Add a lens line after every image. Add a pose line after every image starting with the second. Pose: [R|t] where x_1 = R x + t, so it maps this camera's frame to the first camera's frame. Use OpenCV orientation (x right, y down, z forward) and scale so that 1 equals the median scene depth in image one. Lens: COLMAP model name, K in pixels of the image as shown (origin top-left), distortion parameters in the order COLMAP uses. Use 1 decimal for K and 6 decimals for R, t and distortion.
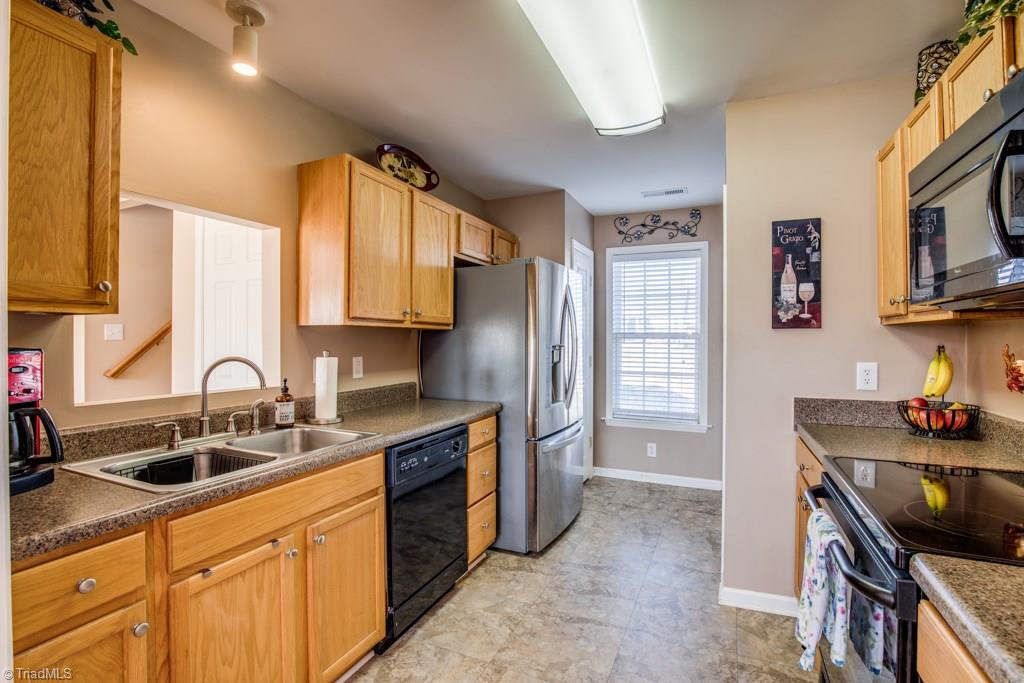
lens RADIAL K [[468.1, 0, 518.1], [0, 468.1, 339.8], [0, 0, 1]] dist [-0.032955, 0.003678]
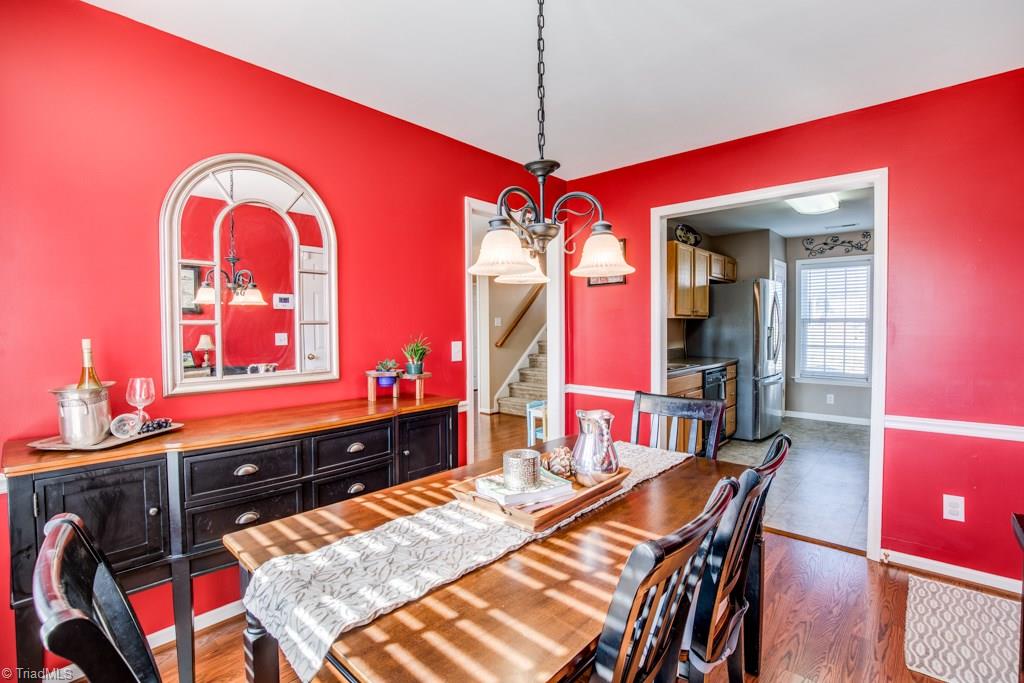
lens RADIAL K [[468.1, 0, 517.5], [0, 468.1, 338.1], [0, 0, 1]] dist [-0.032955, 0.003678]
pose [[0.949217, -0.000772, -0.314623, -0.320924], [0.009880, 0.999577, 0.027356, -0.004085], [0.314468, -0.029075, 0.948823, -1.138256]]
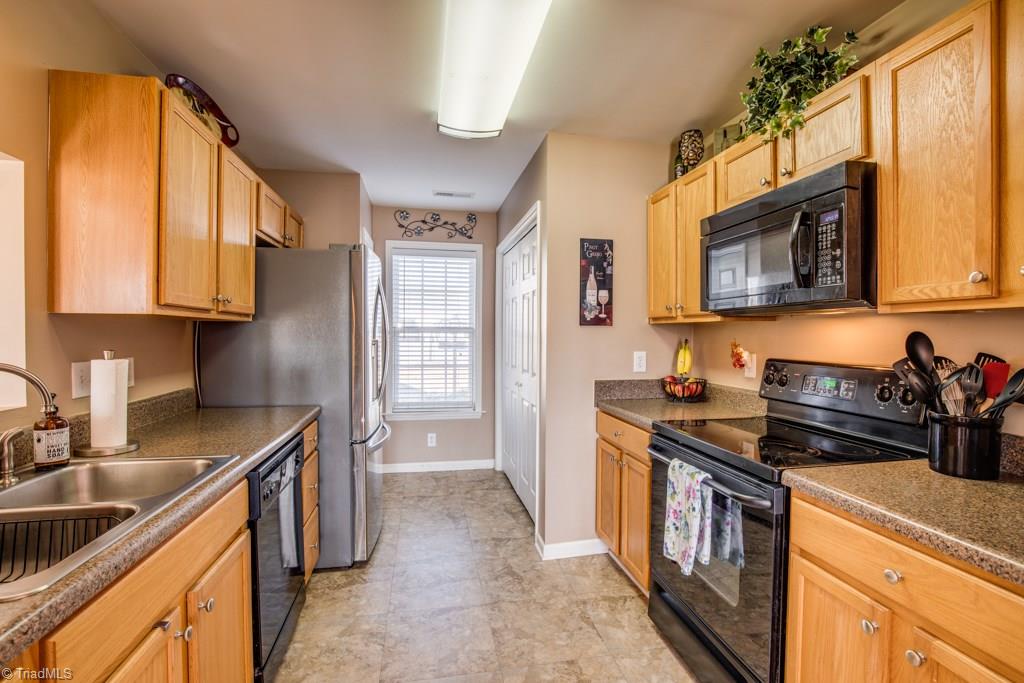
lens RADIAL K [[468.1, 0, 518.0], [0, 468.1, 339.5], [0, 0, 1]] dist [-0.032955, 0.003678]
pose [[0.815817, -0.005873, 0.578280, -0.269450], [-0.002394, 0.999906, 0.013533, -0.002982], [-0.578305, -0.012425, 0.815726, 0.073434]]
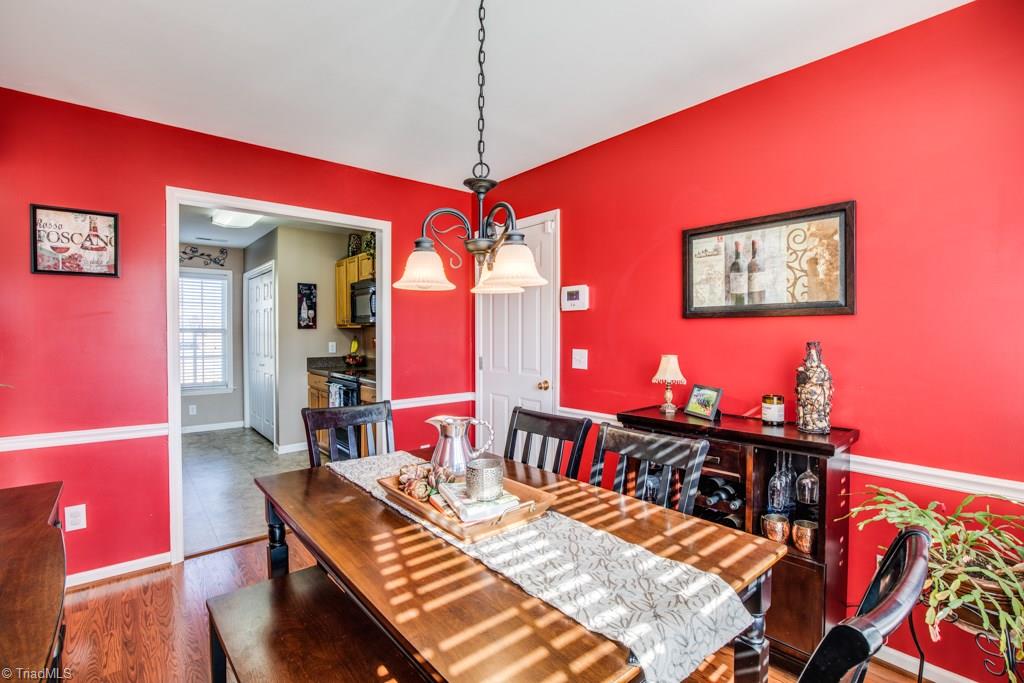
lens RADIAL K [[468.1, 0, 516.0], [0, 468.1, 339.4], [0, 0, 1]] dist [-0.032955, 0.003678]
pose [[0.433597, -0.016041, 0.900964, -0.962906], [0.000981, 0.999849, 0.017329, -0.009422], [-0.901106, -0.006631, 0.433548, -0.891742]]
